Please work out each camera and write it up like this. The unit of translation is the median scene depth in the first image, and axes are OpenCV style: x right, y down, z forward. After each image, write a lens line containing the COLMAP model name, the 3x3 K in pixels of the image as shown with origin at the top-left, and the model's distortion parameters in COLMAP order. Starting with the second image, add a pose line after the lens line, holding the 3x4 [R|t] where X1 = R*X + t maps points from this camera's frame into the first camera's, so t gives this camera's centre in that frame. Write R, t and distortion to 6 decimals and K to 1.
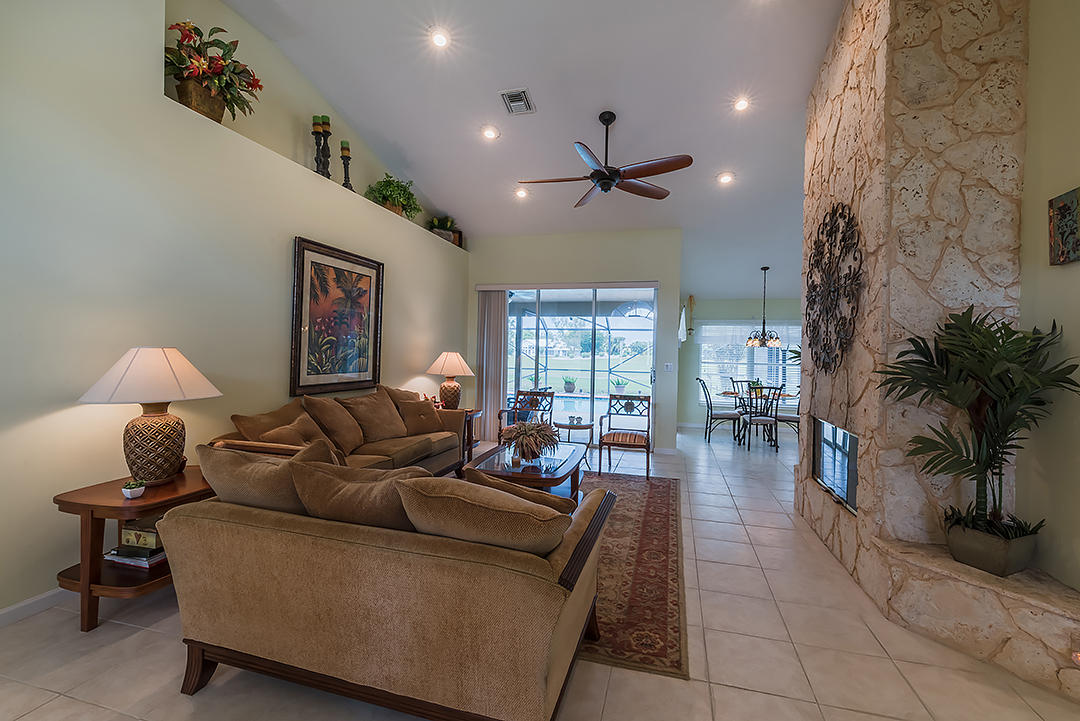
lens RADIAL K [[466.8, 0, 545.3], [0, 466.8, 353.7], [0, 0, 1]] dist [0.000416, -0.000661]
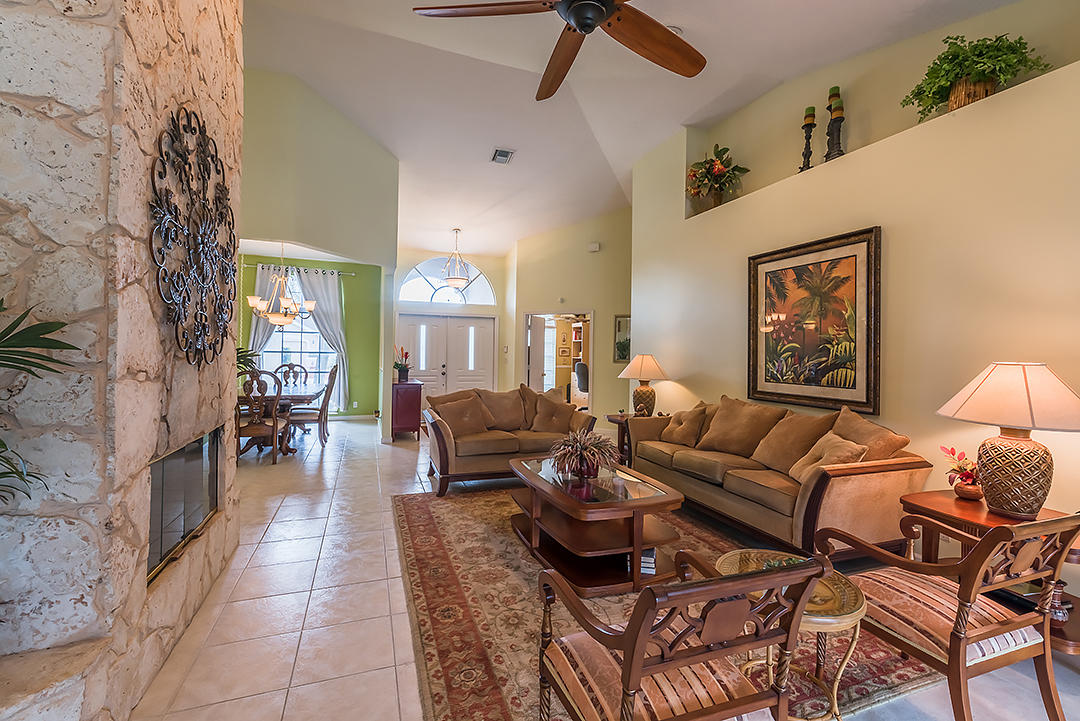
lens RADIAL K [[466.8, 0, 545.3], [0, 466.8, 353.7], [0, 0, 1]] dist [0.000416, -0.000661]
pose [[-0.804835, -0.034004, -0.592524, 0.510767], [-0.036771, 0.999296, -0.007402, 0.008922], [0.592359, 0.015831, -0.805519, 1.564030]]
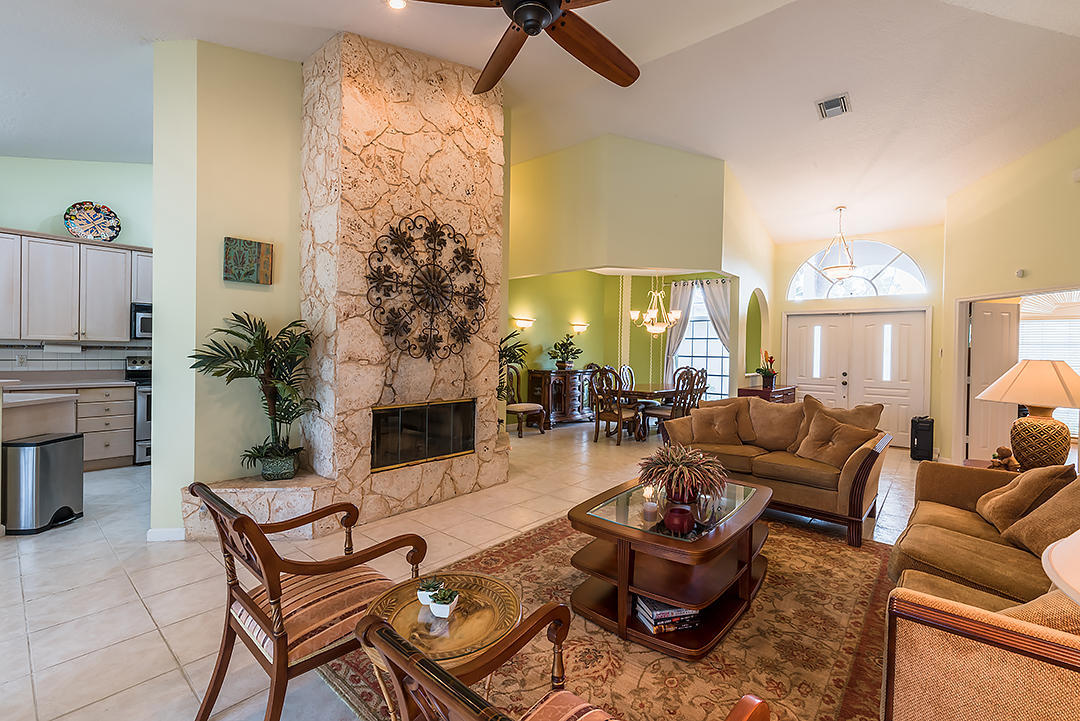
lens RADIAL K [[466.8, 0, 545.3], [0, 466.8, 353.7], [0, 0, 1]] dist [0.000416, -0.000661]
pose [[-0.906148, -0.039995, 0.421066, -0.126865], [-0.035180, 0.999197, 0.019201, -0.005086], [-0.421496, 0.002586, -0.906827, 1.647015]]
